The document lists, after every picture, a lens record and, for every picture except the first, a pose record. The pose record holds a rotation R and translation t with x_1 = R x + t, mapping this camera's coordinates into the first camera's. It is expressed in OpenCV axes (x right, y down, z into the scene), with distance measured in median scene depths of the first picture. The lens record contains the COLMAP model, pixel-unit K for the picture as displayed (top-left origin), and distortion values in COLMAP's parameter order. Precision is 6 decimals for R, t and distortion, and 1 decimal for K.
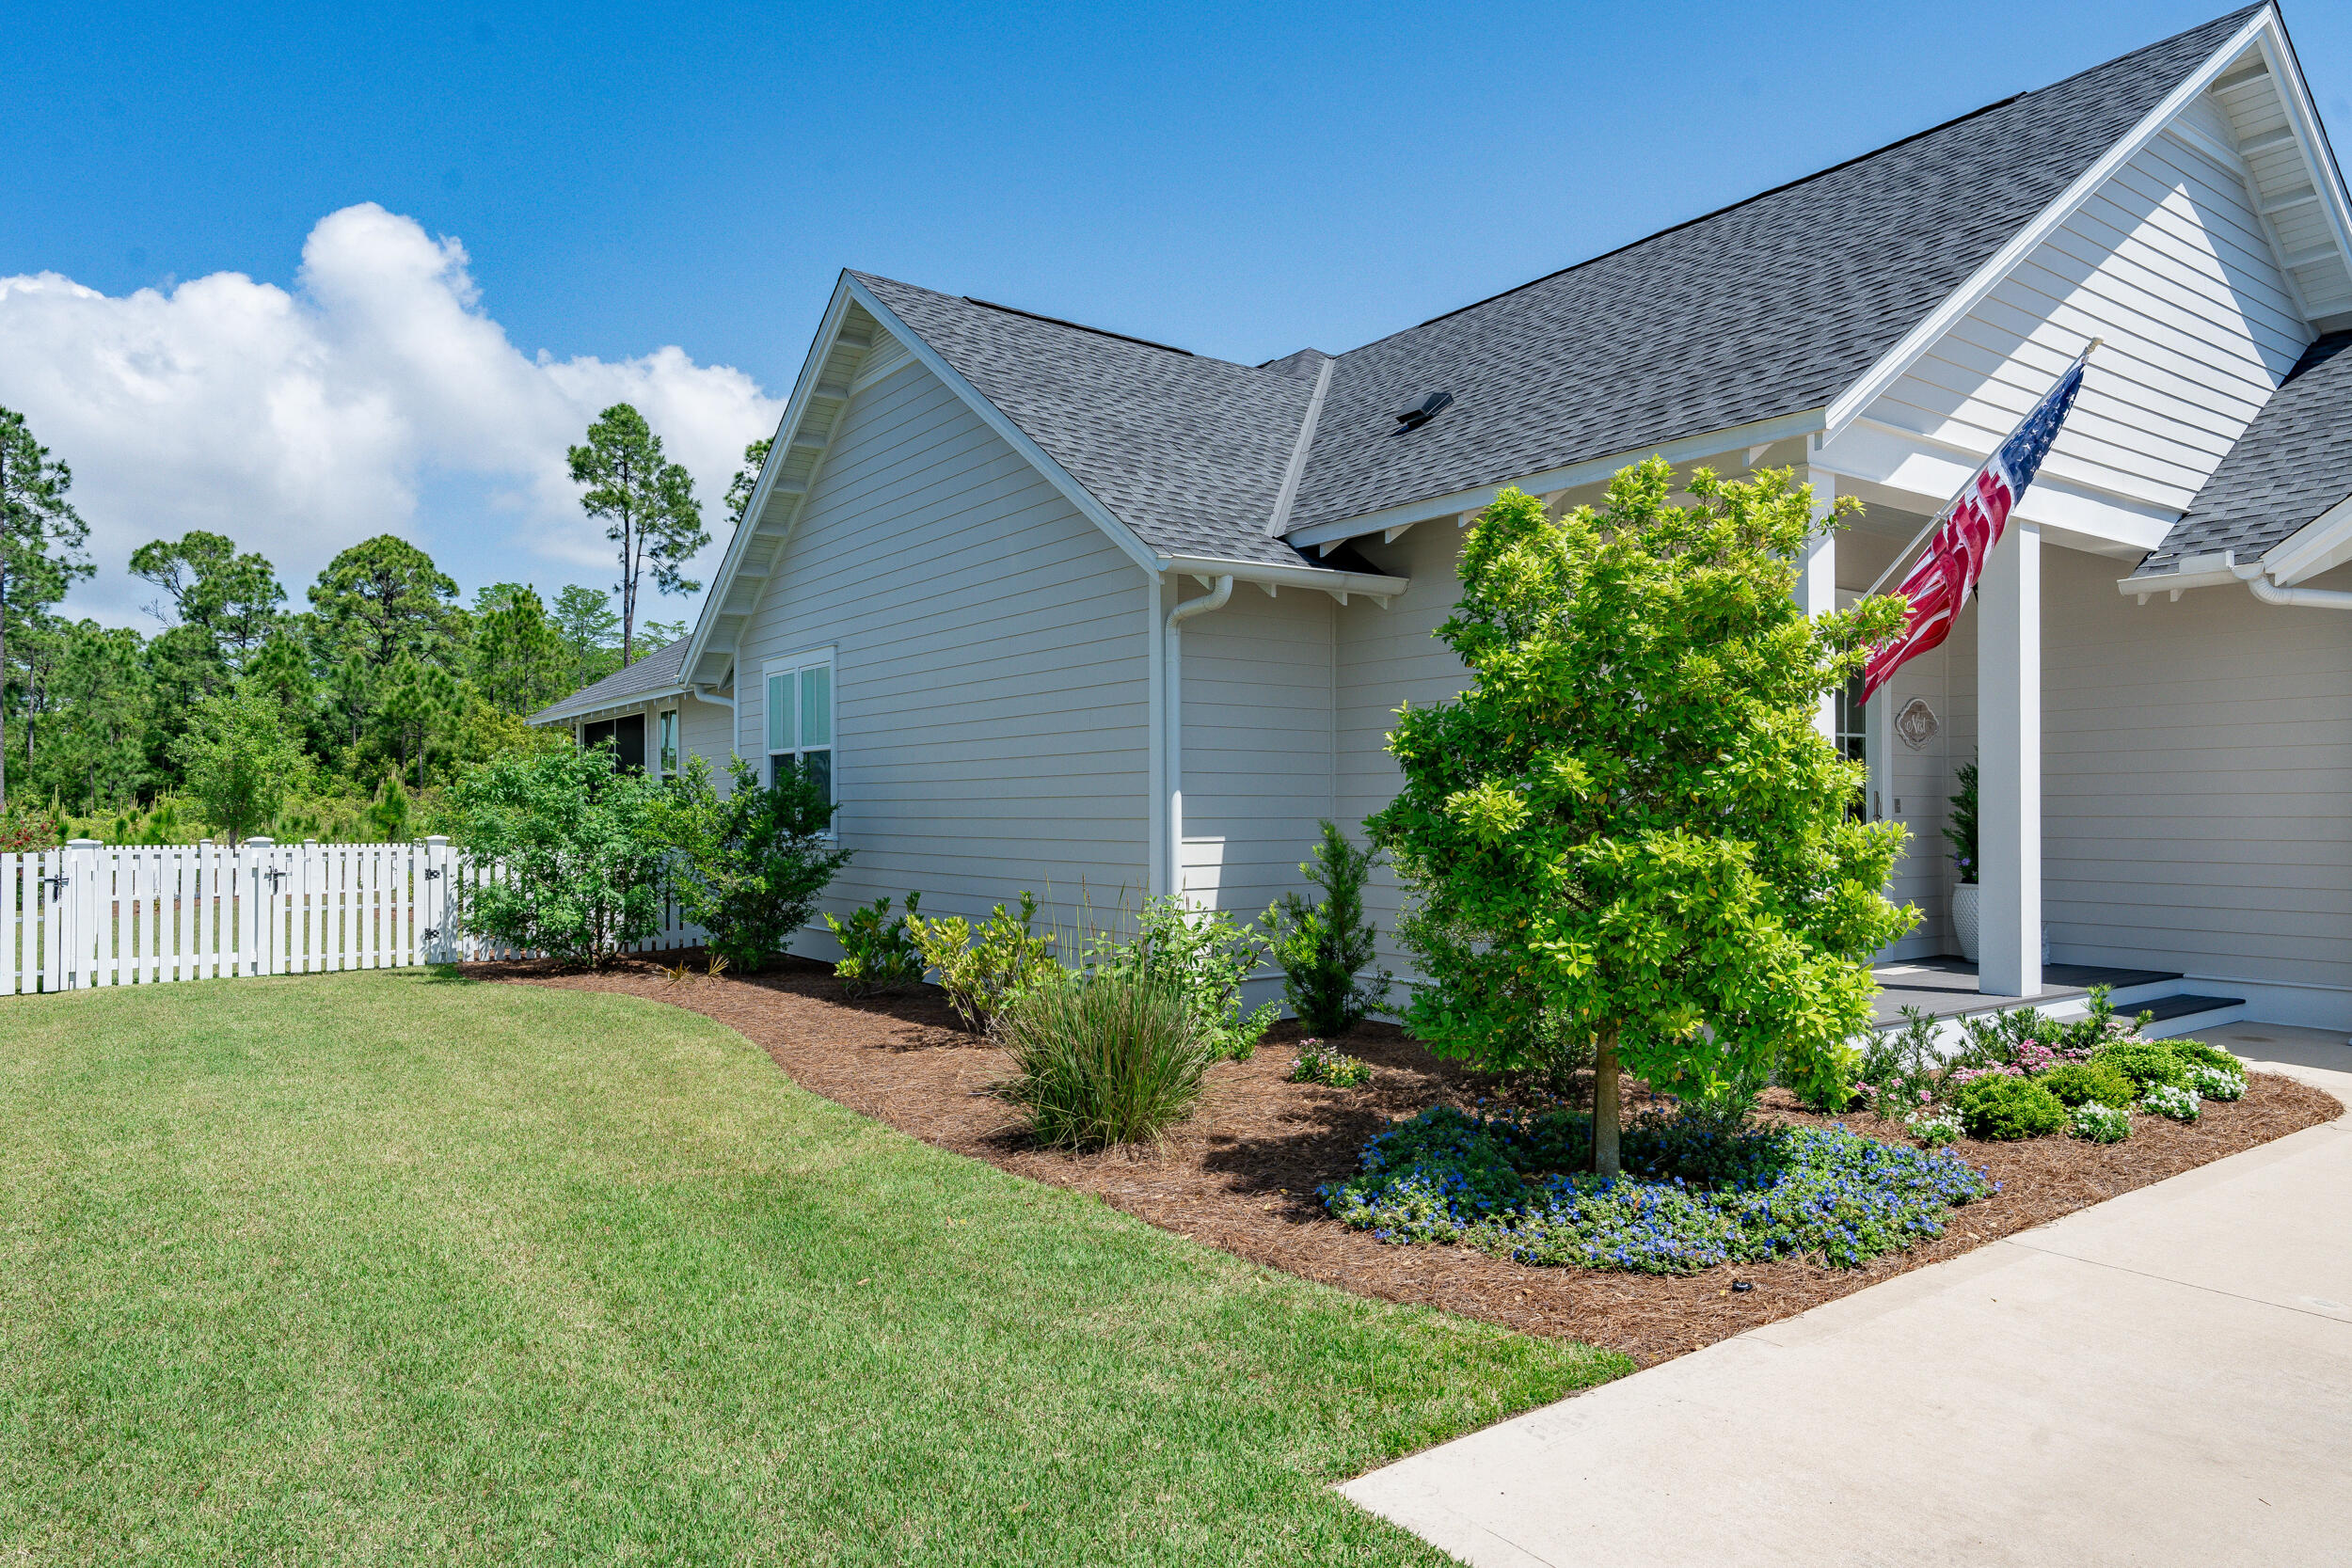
lens RADIAL K [[1450.7, 0, 1172.7], [0, 1450.7, 781.6], [0, 0, 1]] dist [0.038940, 0.001255]
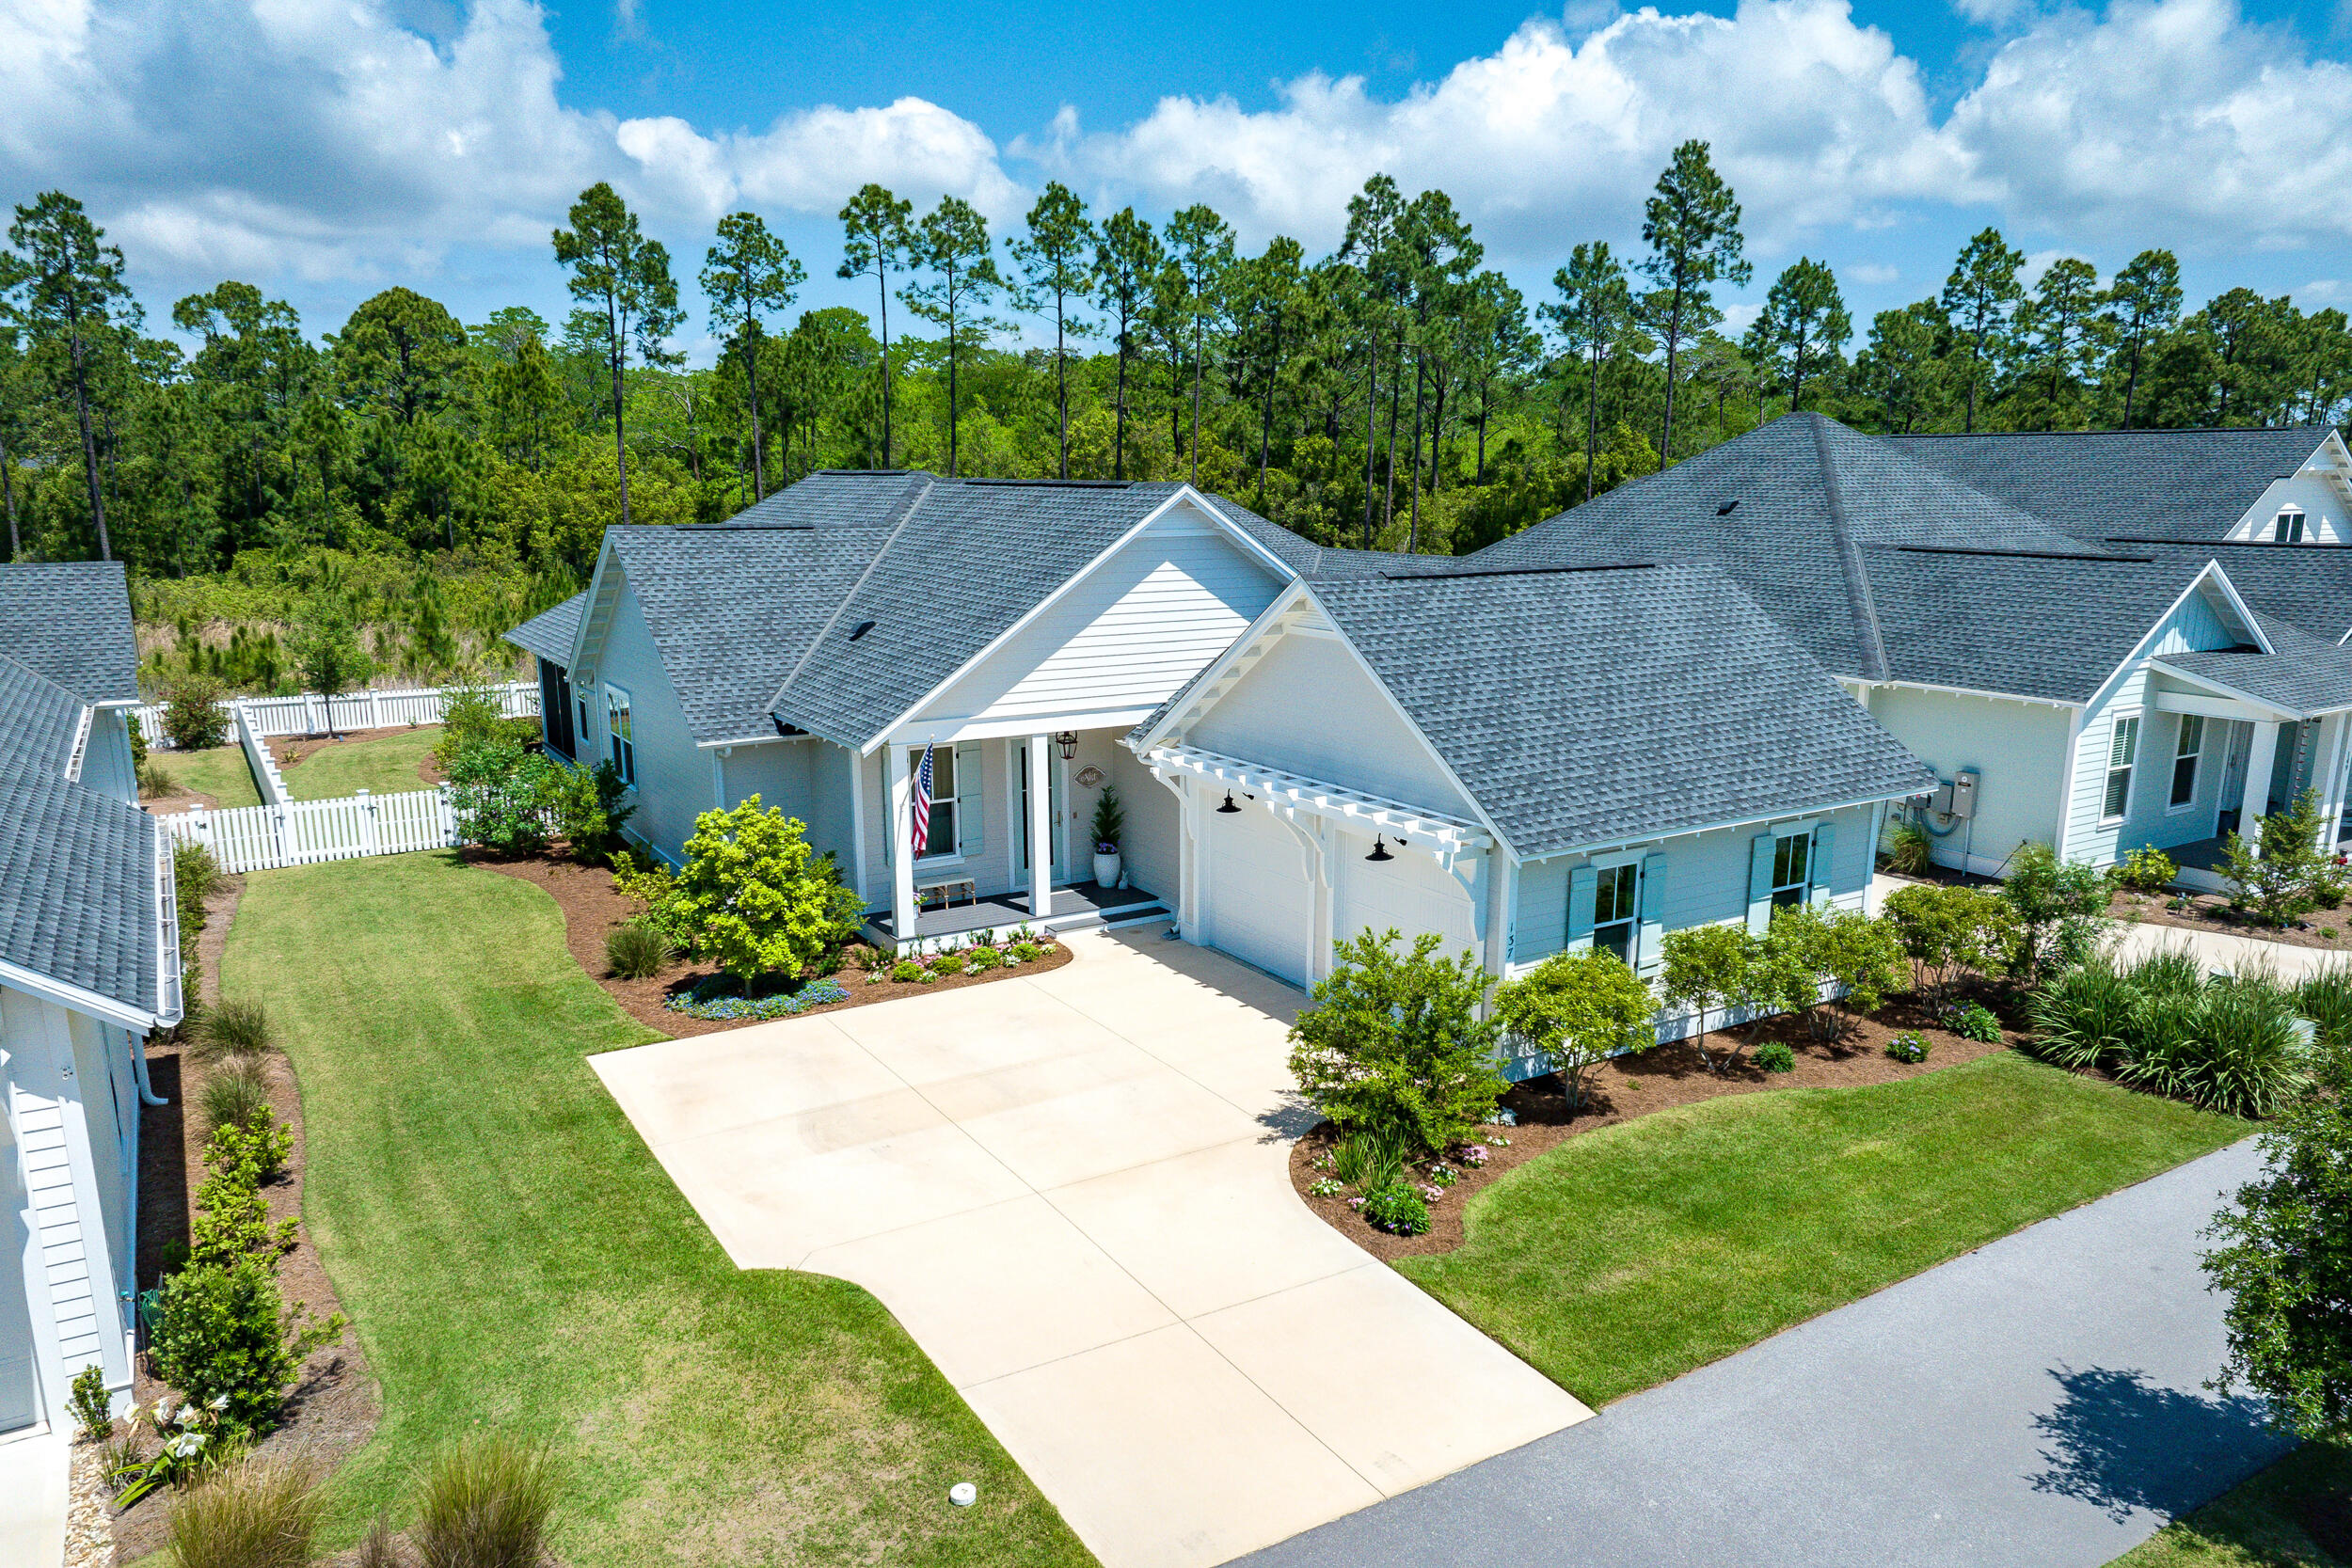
lens RADIAL K [[1616.7, 0, 1179.4], [0, 1616.7, 795.6], [0, 0, 1]] dist [0.000437, 0.002427]
pose [[0.997930, 0.014876, -0.062570, 0.121081], [-0.000775, 0.975592, 0.219588, -0.082258], [0.064309, -0.219085, 0.973584, -0.206974]]
